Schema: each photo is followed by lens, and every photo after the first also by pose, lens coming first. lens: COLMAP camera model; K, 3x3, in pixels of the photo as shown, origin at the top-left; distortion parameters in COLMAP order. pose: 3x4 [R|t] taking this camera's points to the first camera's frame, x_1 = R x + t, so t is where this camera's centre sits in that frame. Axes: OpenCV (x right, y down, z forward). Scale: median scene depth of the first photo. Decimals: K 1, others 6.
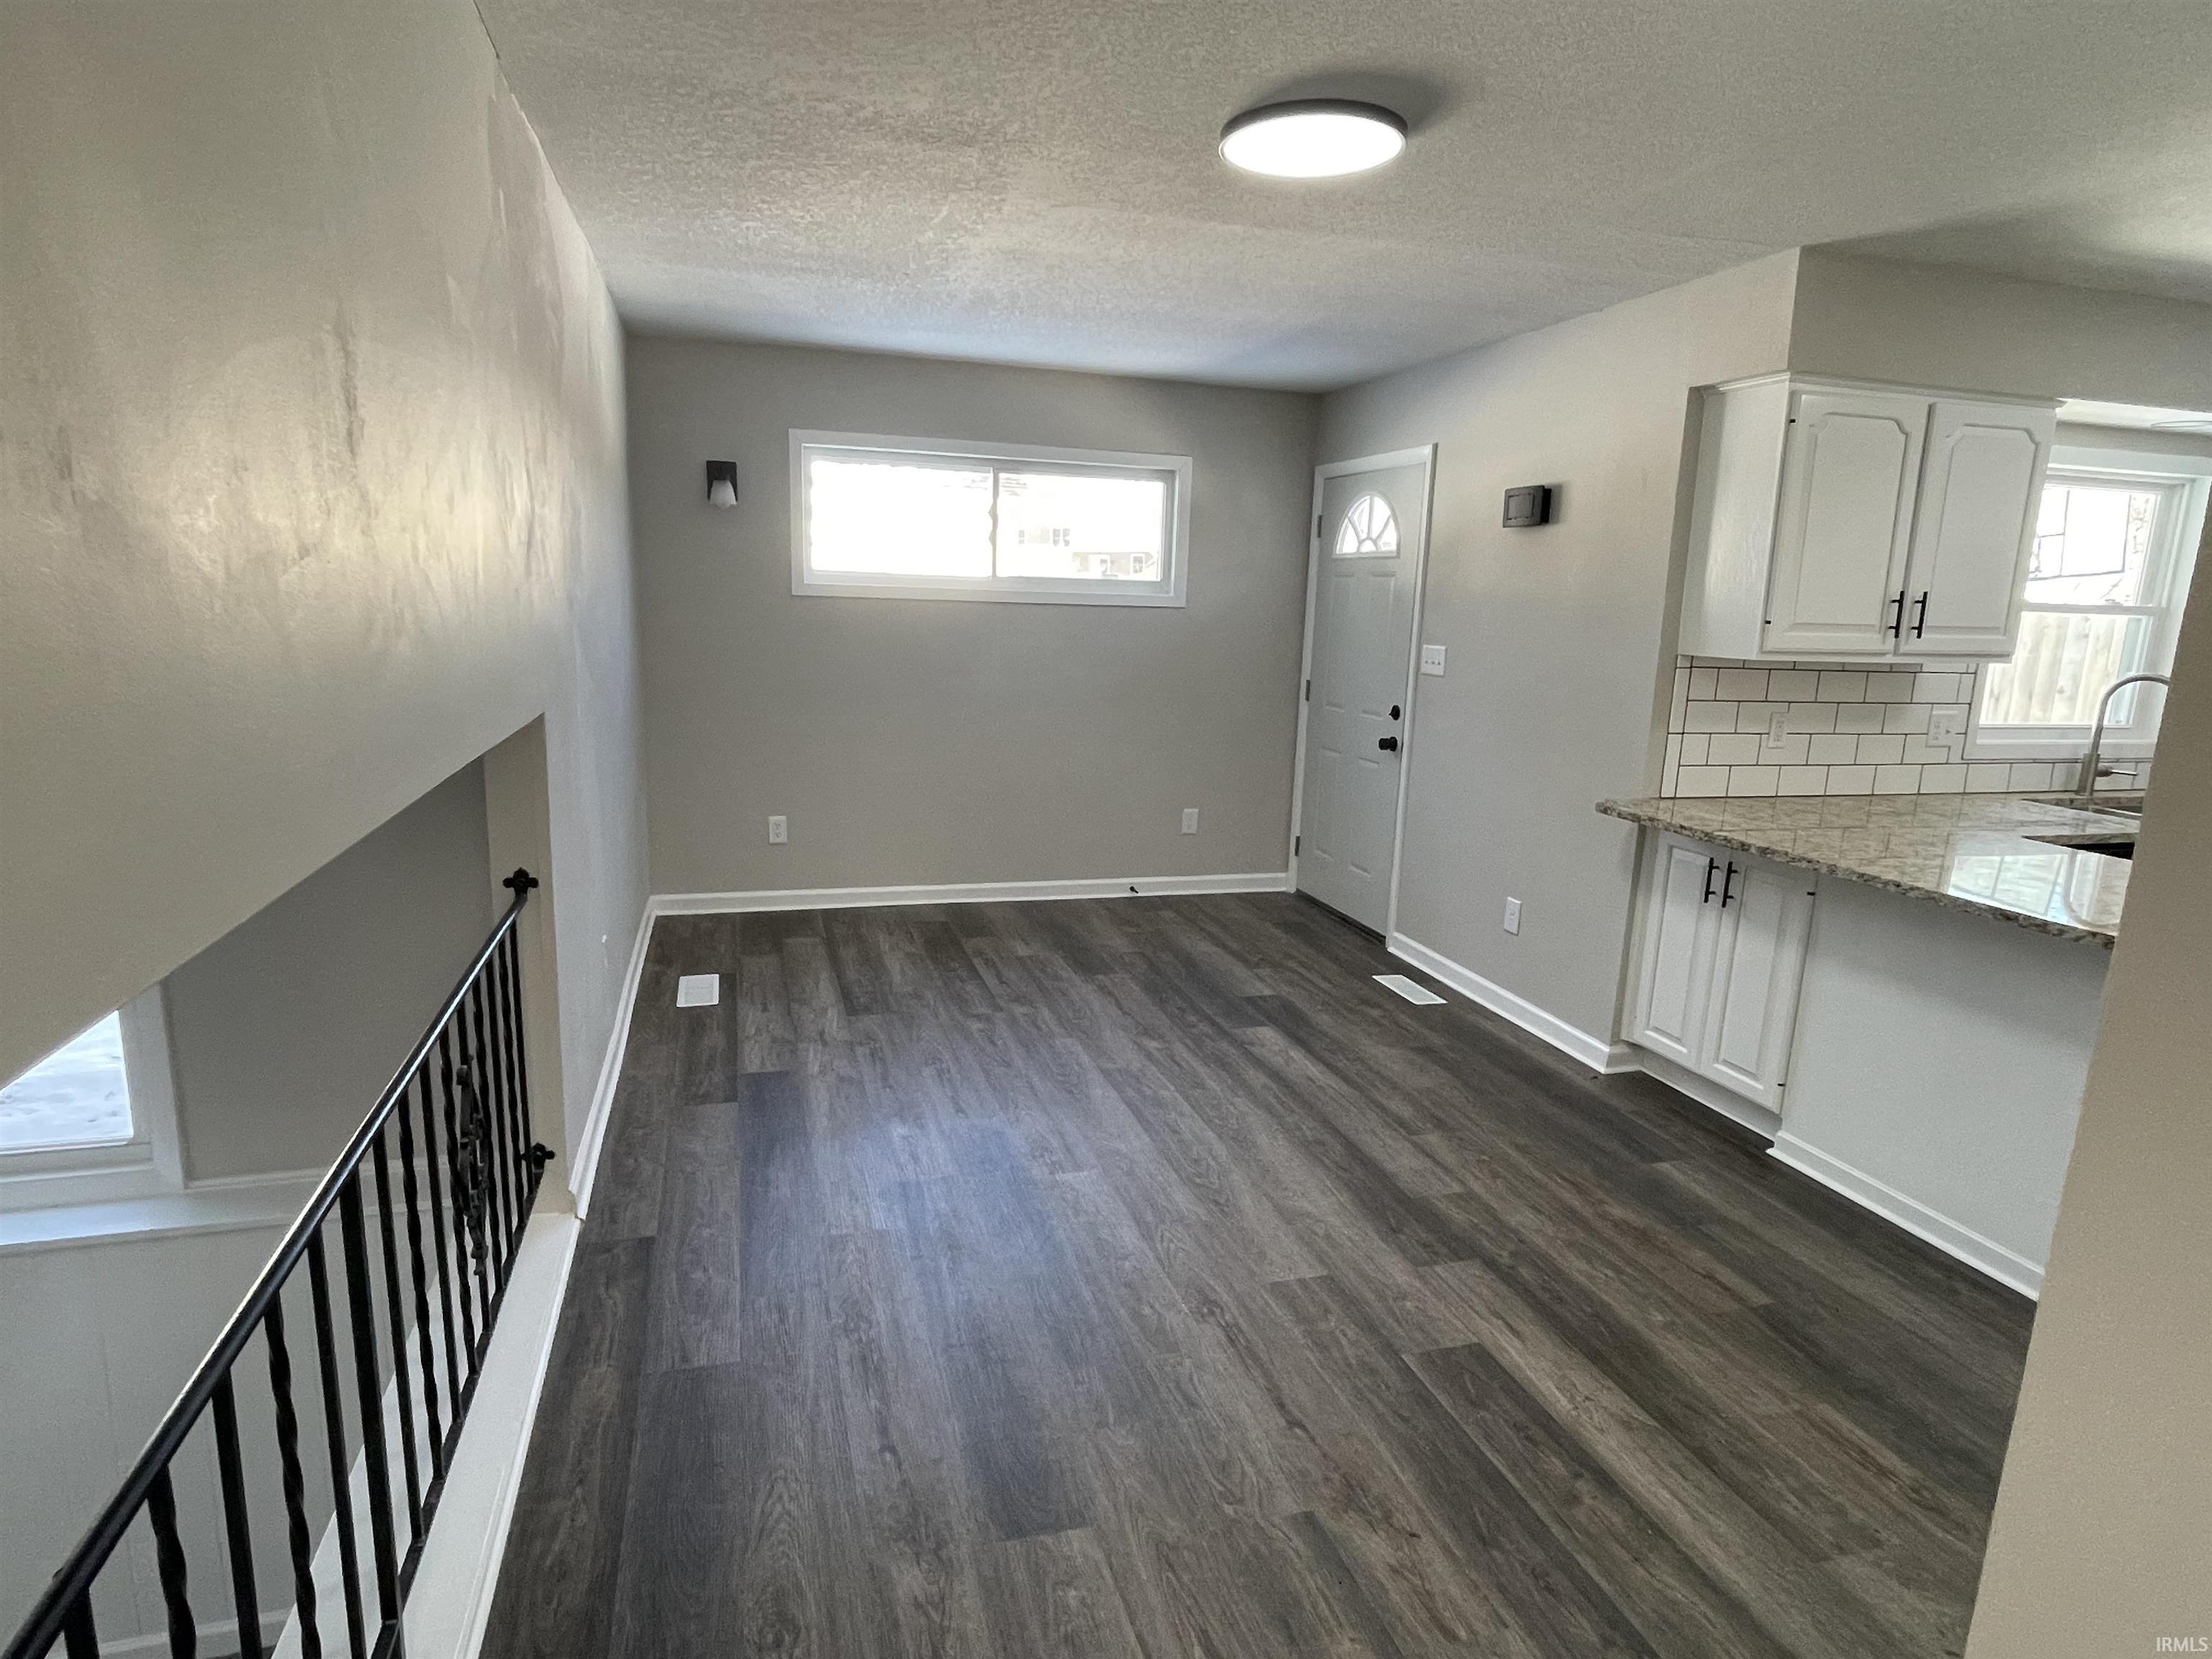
lens RADIAL K [[1222.7, 0, 1099.8], [0, 1222.7, 830.4], [0, 0, 1]] dist [-0.003008, -0.002315]
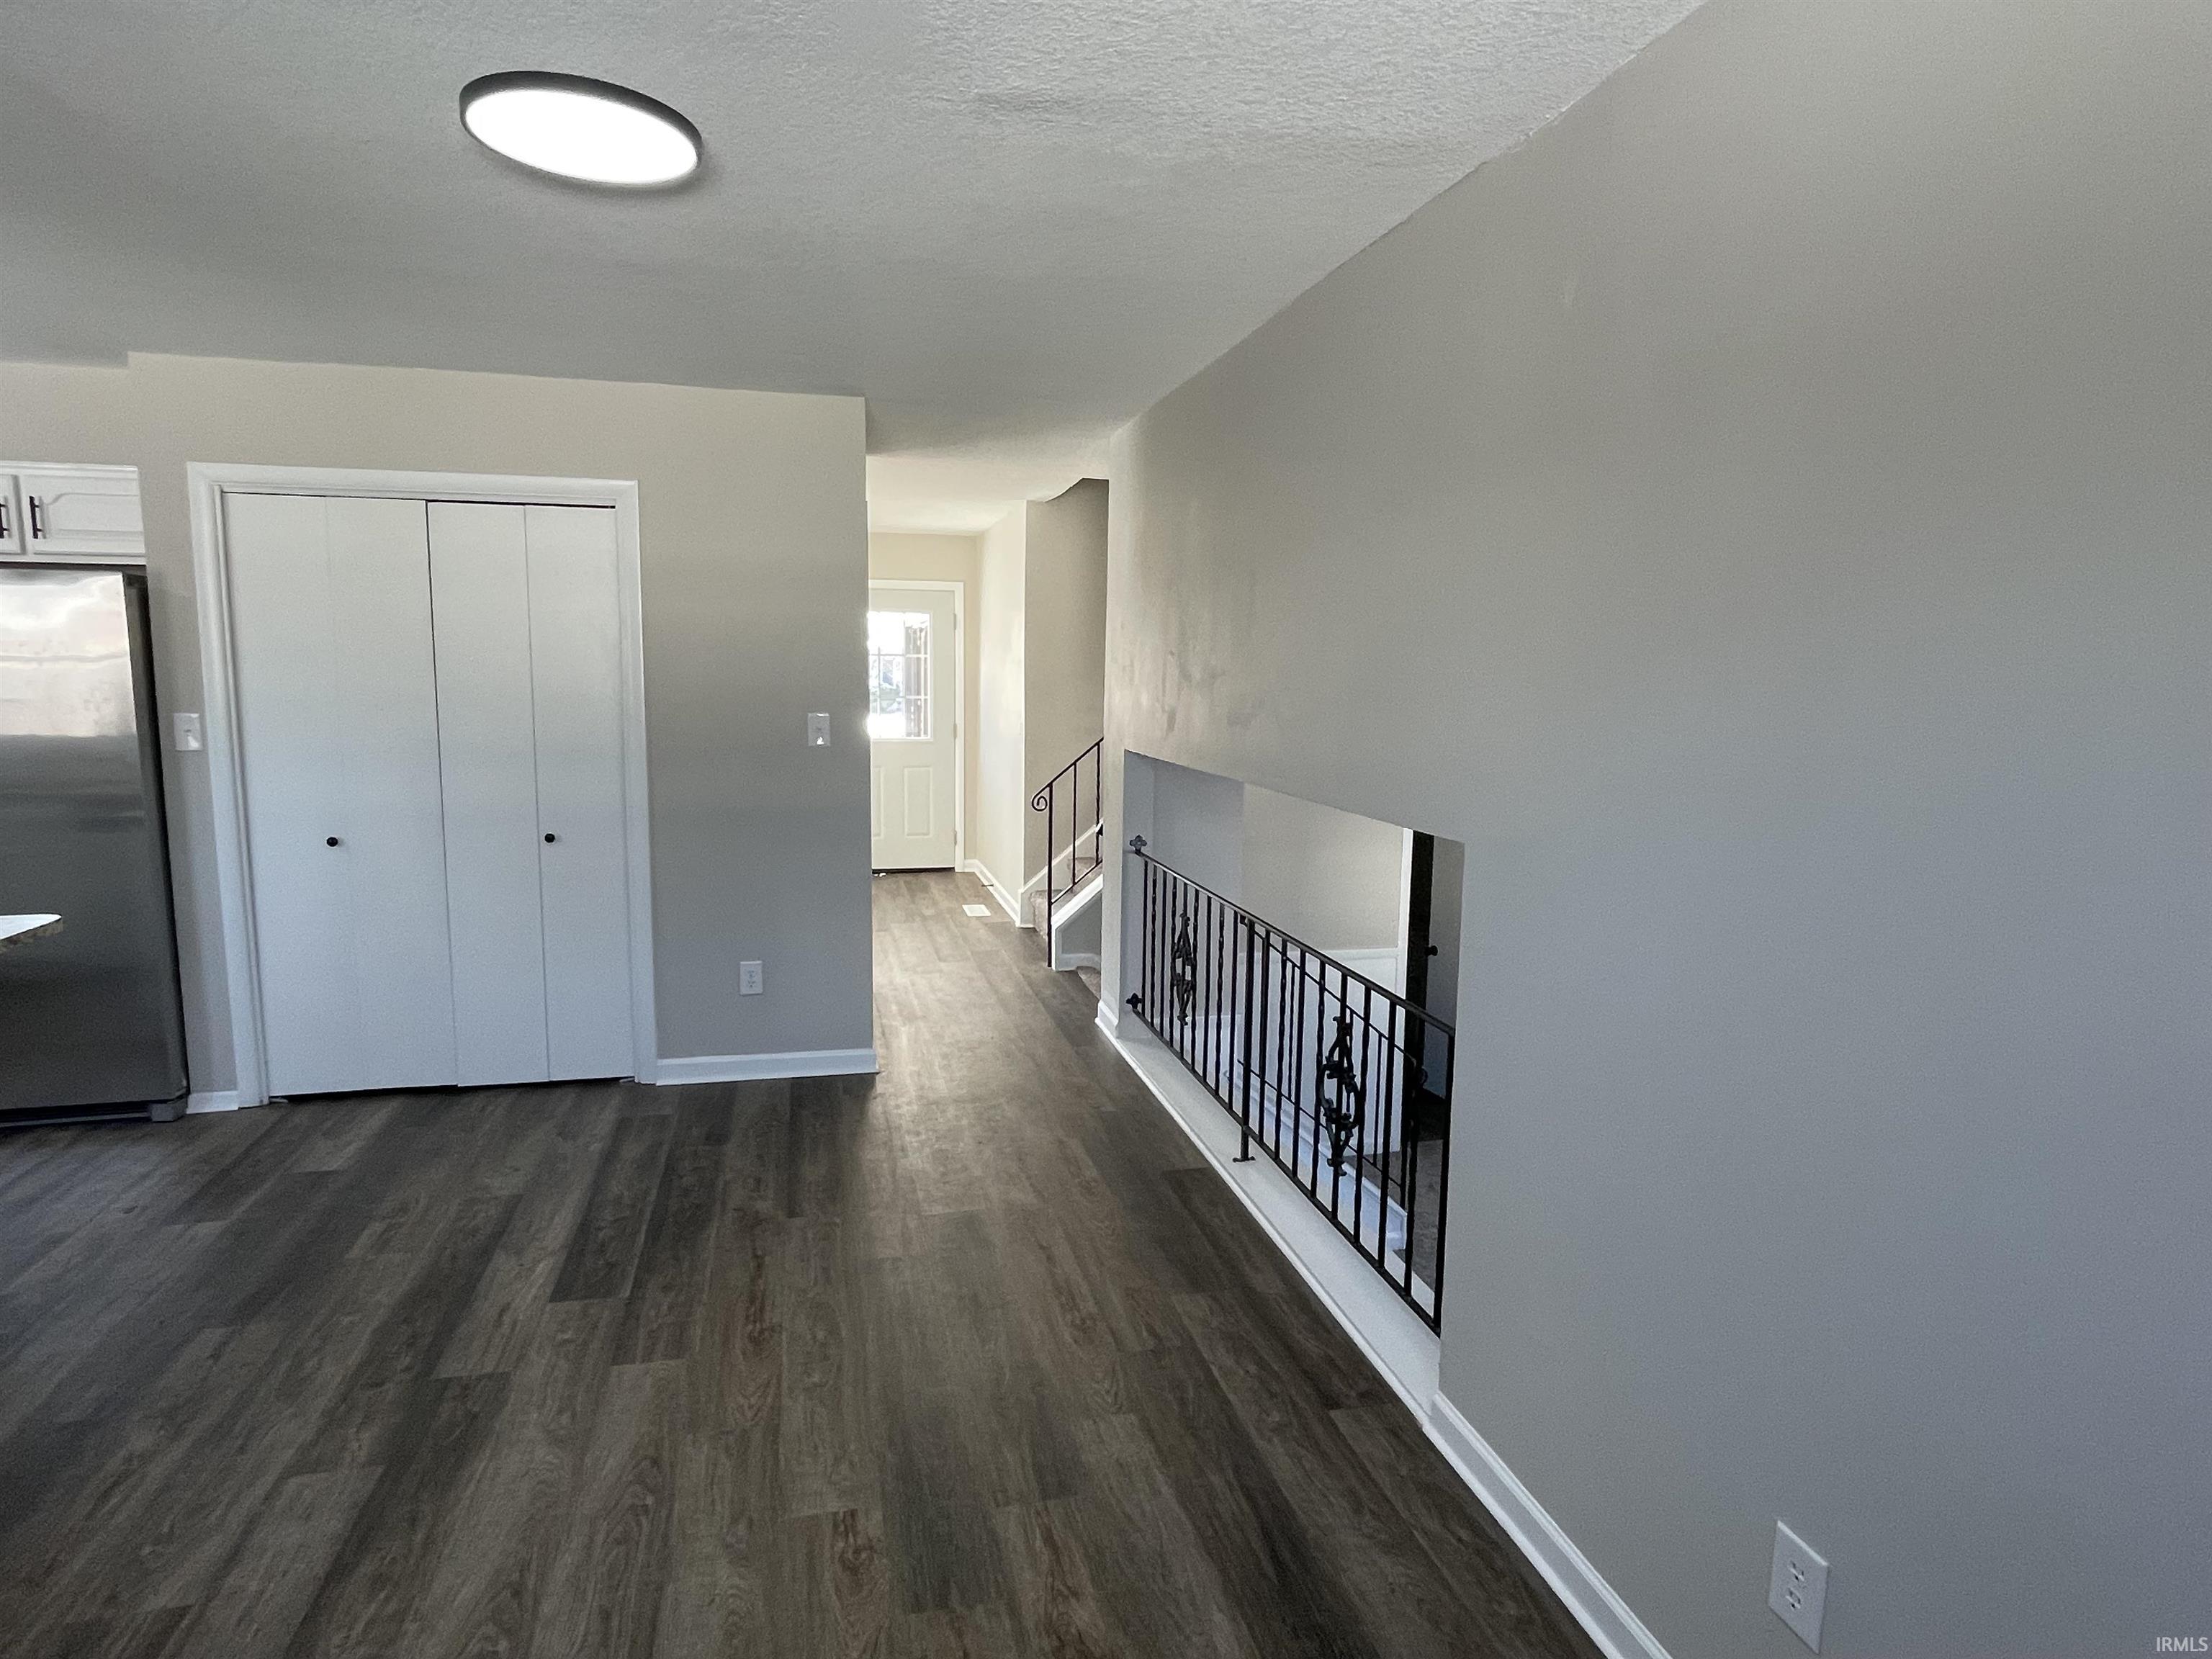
lens RADIAL K [[1215.2, 0, 1089.5], [0, 1215.2, 830.1], [0, 0, 1]] dist [-0.001034, -0.001374]
pose [[-0.997352, -0.052174, 0.050663, -0.162675], [-0.032805, 0.944501, 0.326865, -0.273820], [-0.064905, 0.324338, -0.943712, 1.317520]]
